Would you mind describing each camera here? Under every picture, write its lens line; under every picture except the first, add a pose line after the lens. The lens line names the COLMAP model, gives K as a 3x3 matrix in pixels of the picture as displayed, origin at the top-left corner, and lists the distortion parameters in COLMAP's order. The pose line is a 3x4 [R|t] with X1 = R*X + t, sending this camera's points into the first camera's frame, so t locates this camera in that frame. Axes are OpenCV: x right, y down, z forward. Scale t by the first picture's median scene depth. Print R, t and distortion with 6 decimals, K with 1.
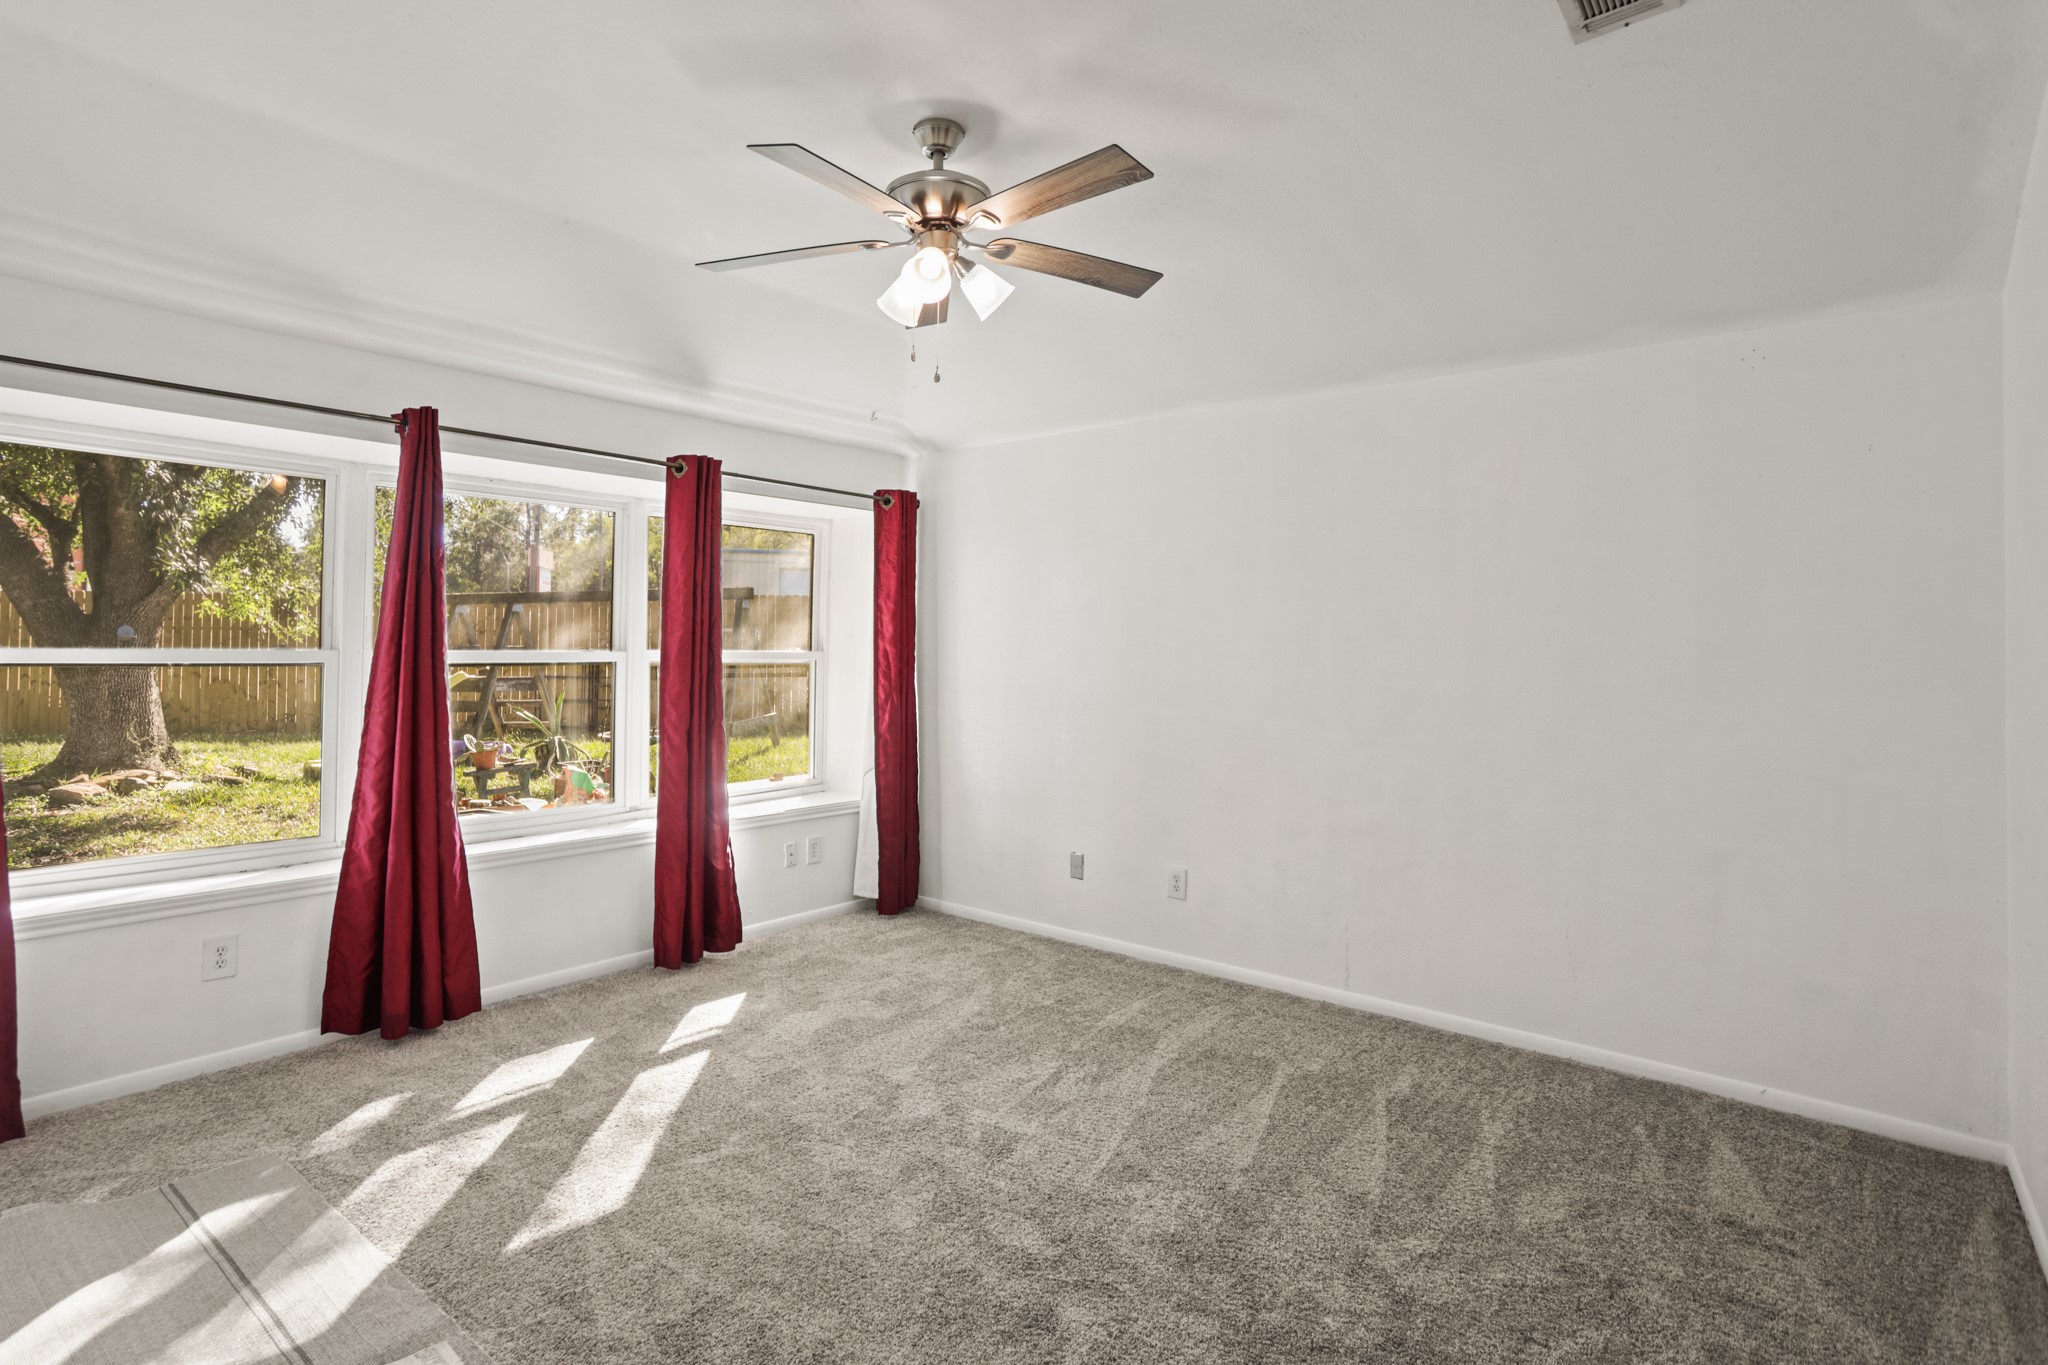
lens RADIAL K [[1016.5, 0, 989.8], [0, 1016.5, 644.9], [0, 0, 1]] dist [-0.058488, 0.033020]
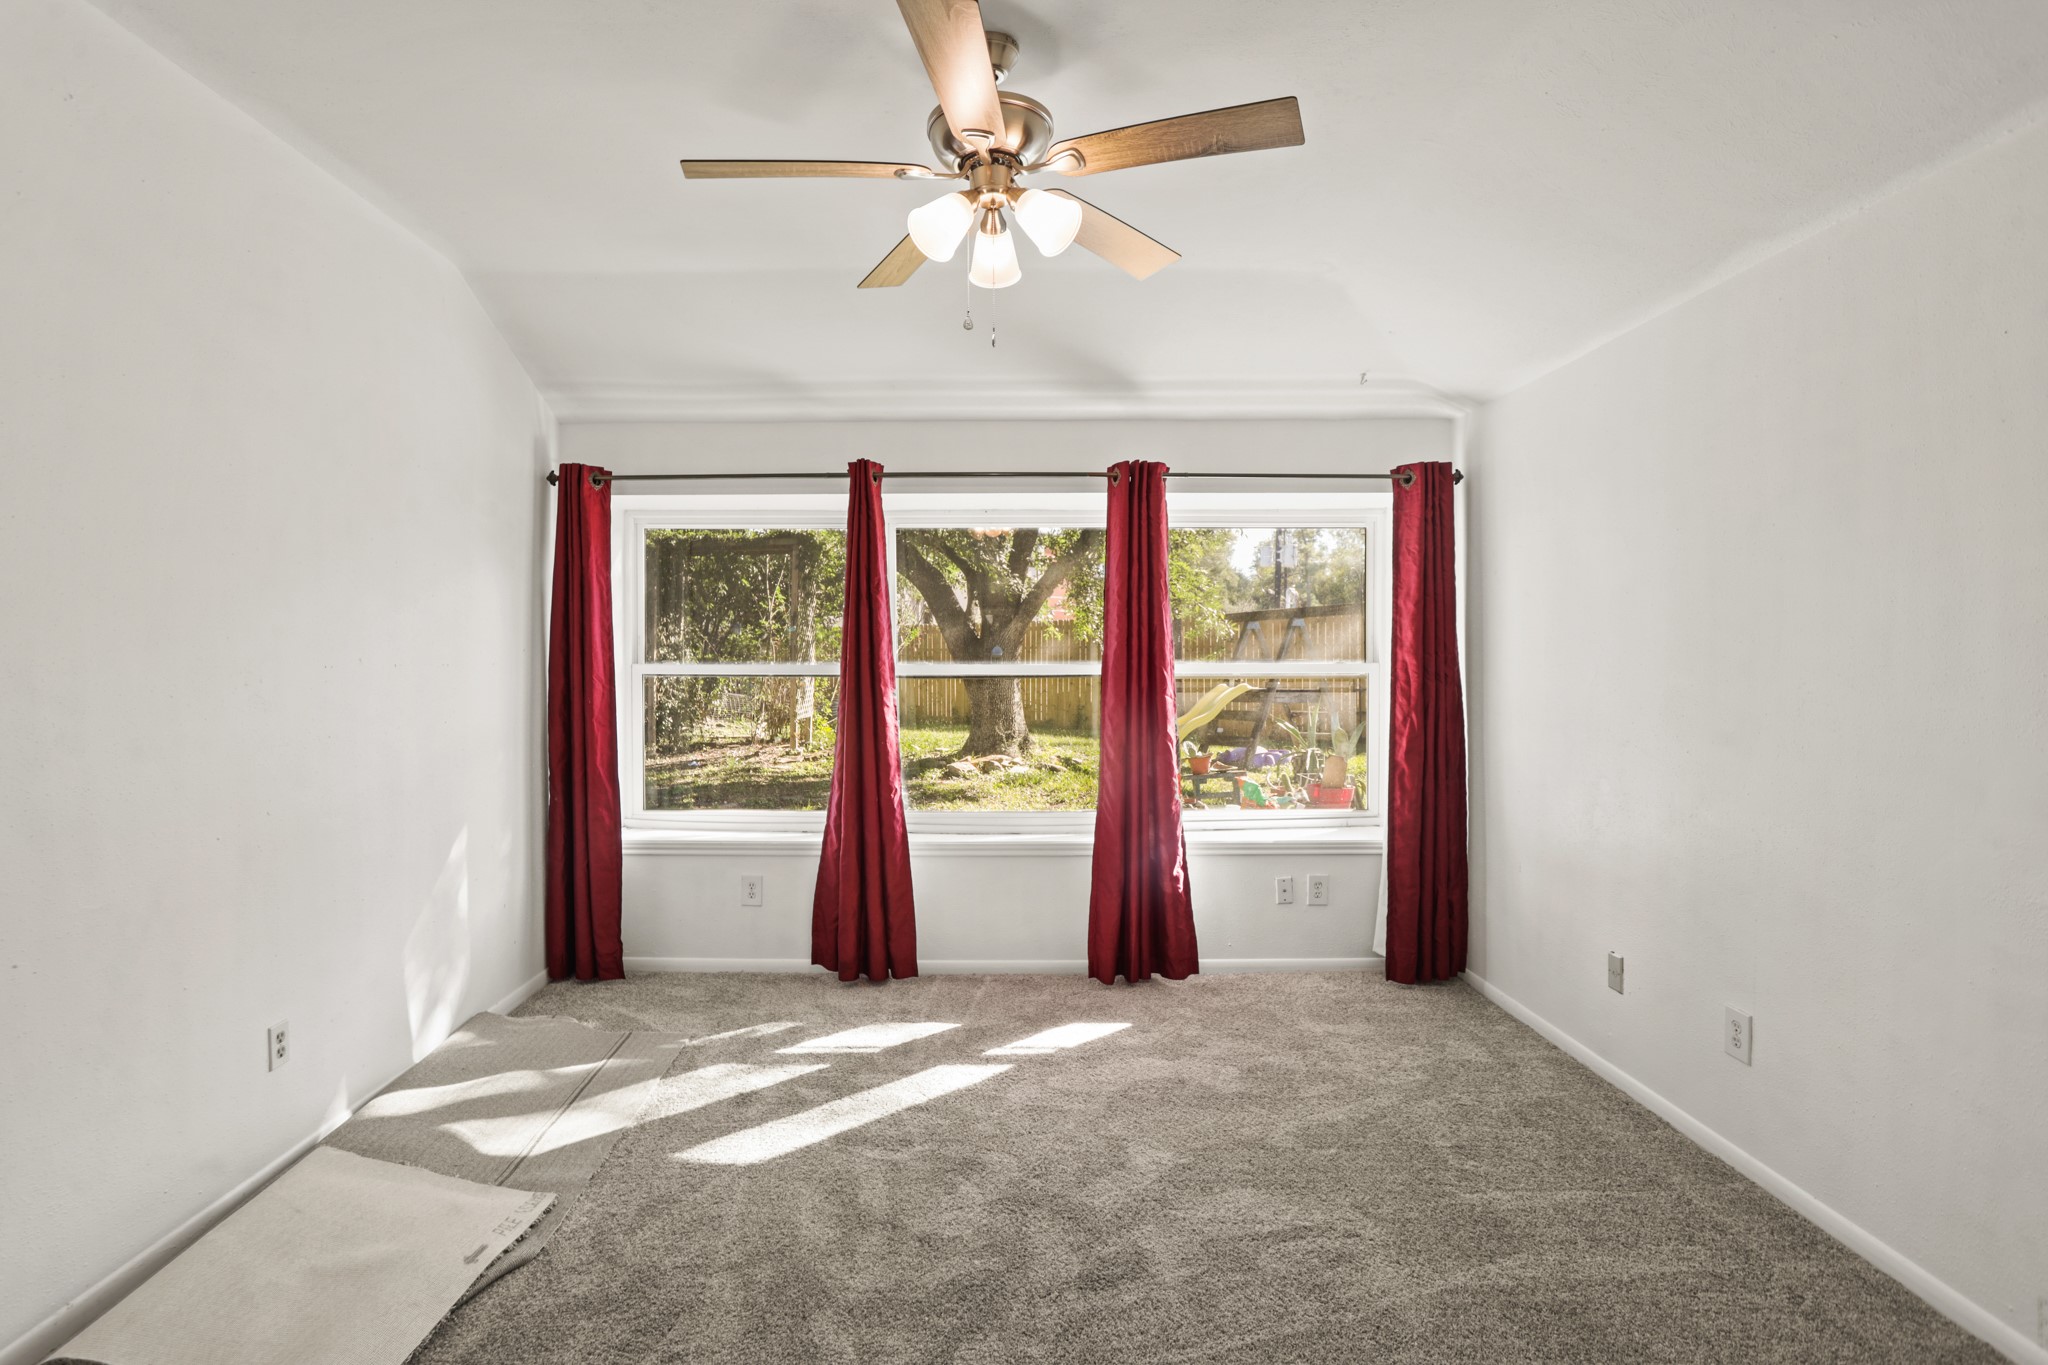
lens RADIAL K [[1016.4, 0, 1024.0], [0, 1016.4, 682.5], [0, 0, 1]] dist [-0.084105, 0.068025]
pose [[0.644842, 0.009080, -0.764262, 0.377217], [0.010140, 0.999740, 0.020433, 0.003239], [0.764248, -0.020926, 0.644582, 0.288626]]
